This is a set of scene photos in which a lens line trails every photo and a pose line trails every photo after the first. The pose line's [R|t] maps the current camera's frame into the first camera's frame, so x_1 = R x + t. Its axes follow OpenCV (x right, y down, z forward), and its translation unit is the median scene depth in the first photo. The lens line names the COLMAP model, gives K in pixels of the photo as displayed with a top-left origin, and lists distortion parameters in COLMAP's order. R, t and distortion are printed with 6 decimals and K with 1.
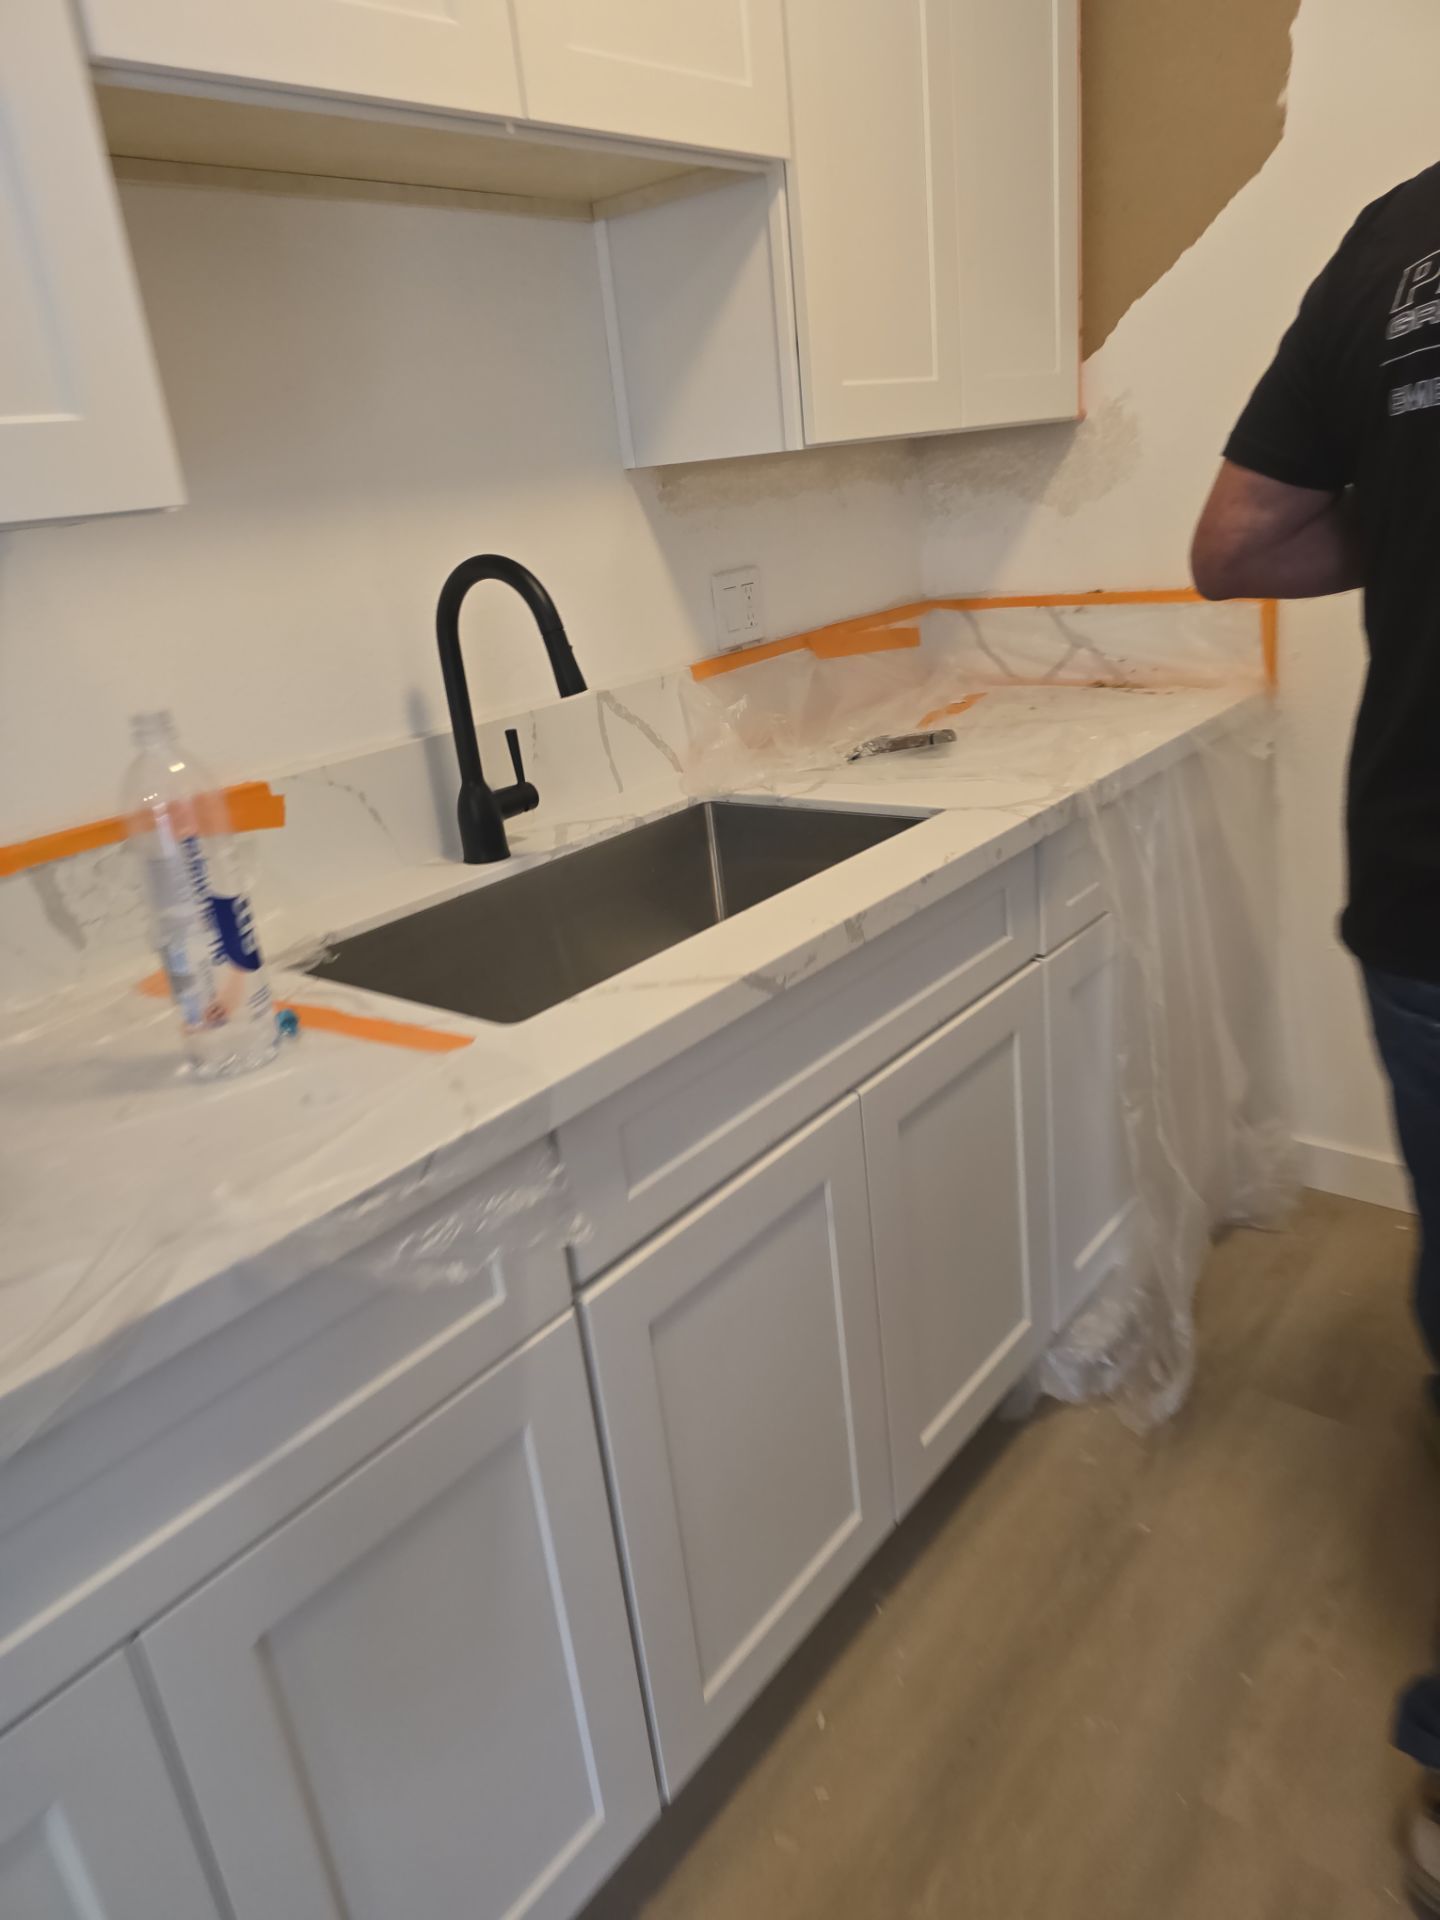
lens RADIAL K [[1306.8, 0, 720.0], [0, 1306.8, 960.0], [0, 0, 1]] dist [0.100942, -0.064314]
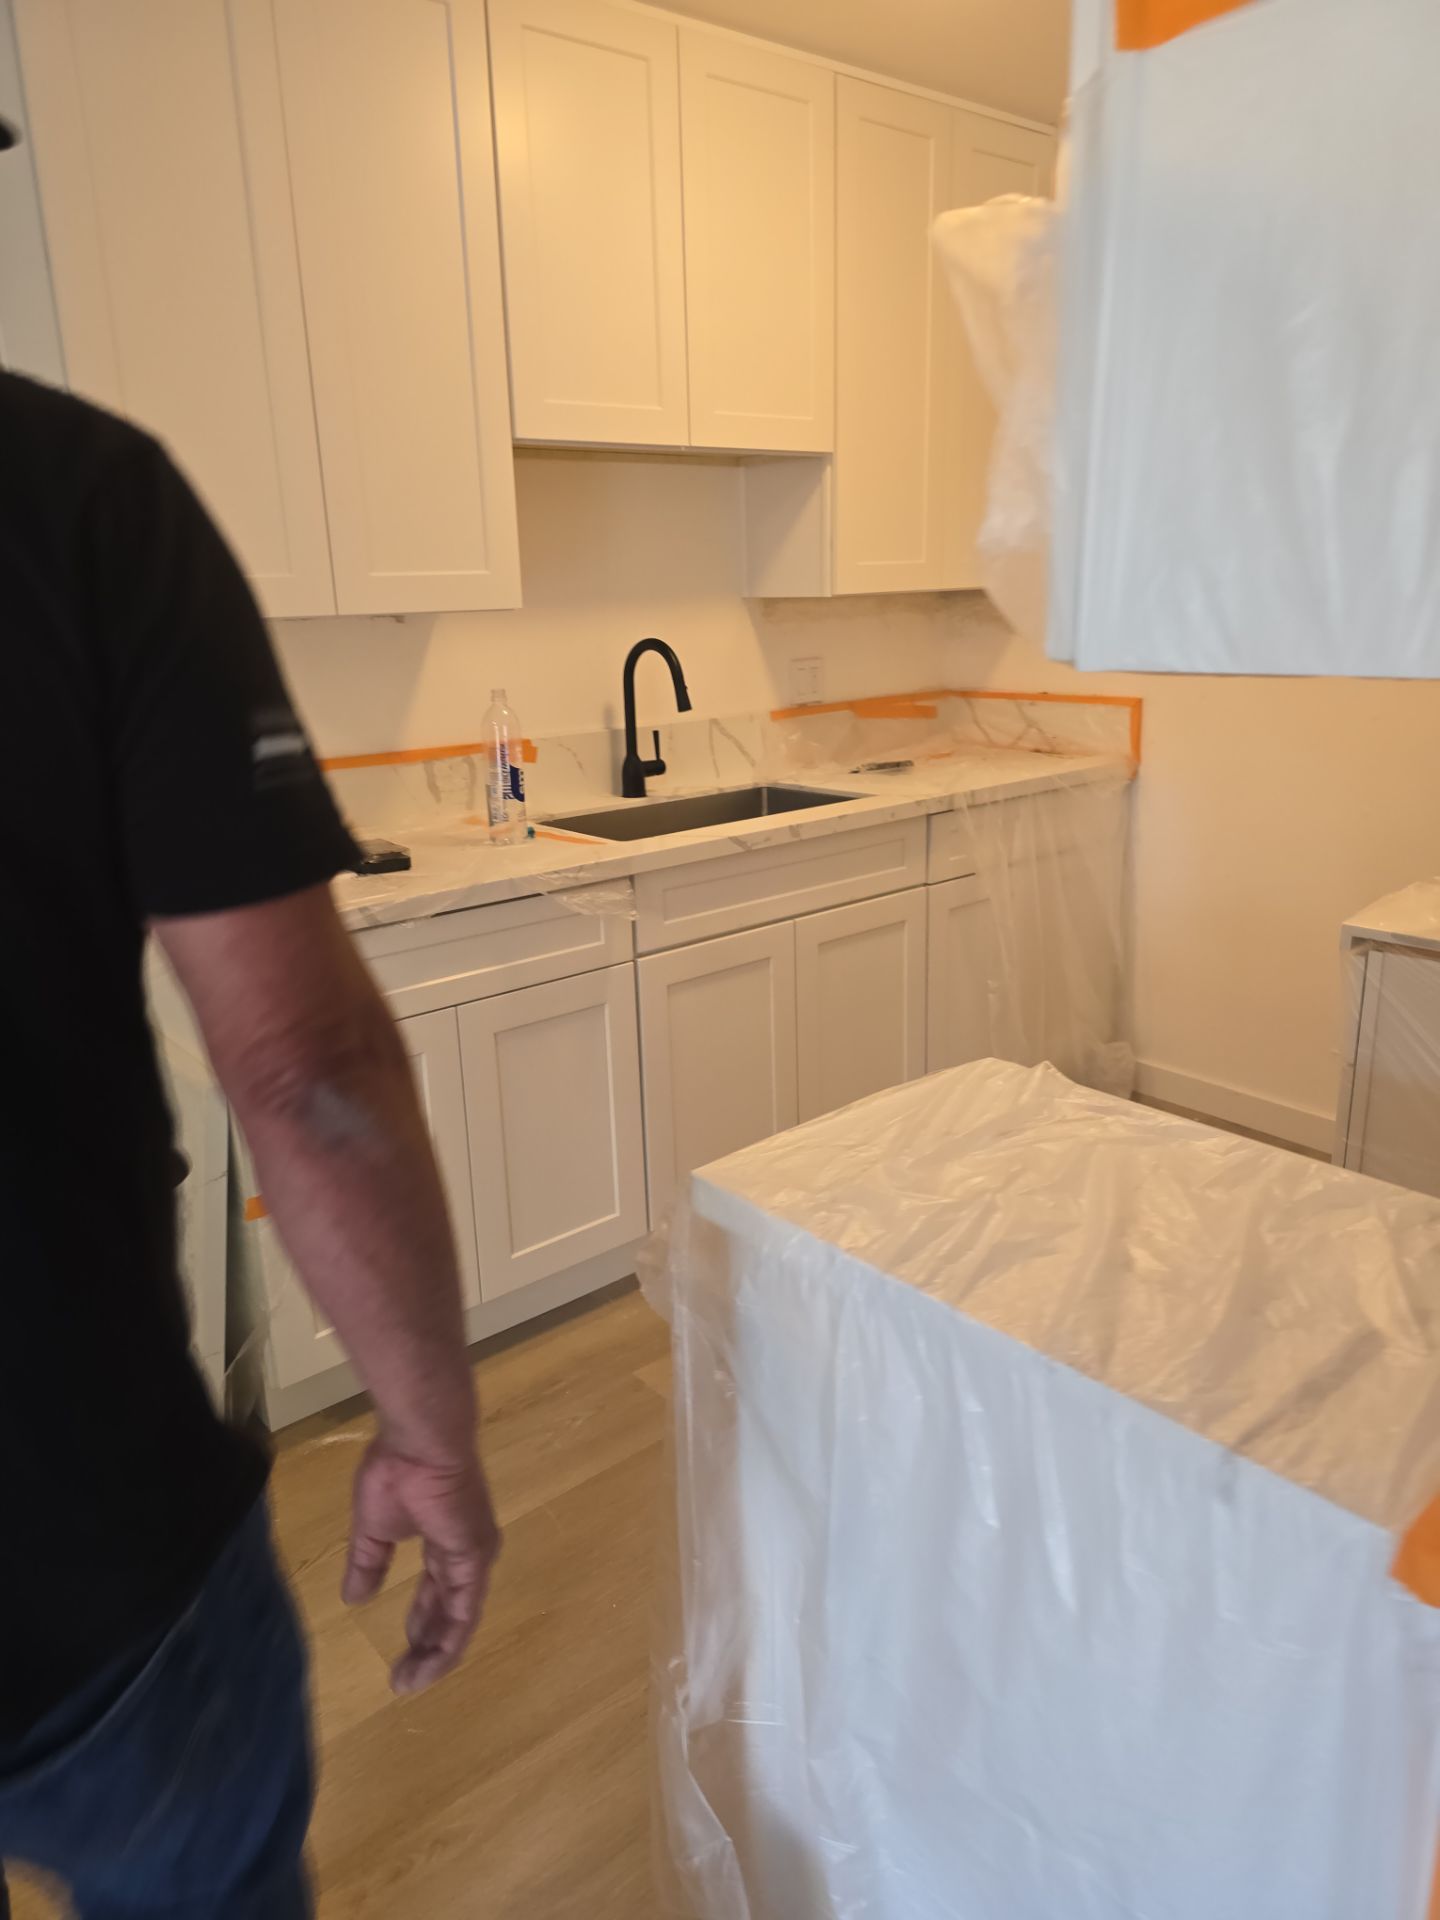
lens RADIAL K [[1341.2, 0, 721.8], [0, 1341.2, 949.2], [0, 0, 1]] dist [0.199314, -0.000335]
pose [[0.981956, 0.121468, -0.144940, 0.244611], [-0.132124, 0.989015, -0.066282, 0.243160], [0.135297, 0.084236, 0.987218, -0.841493]]
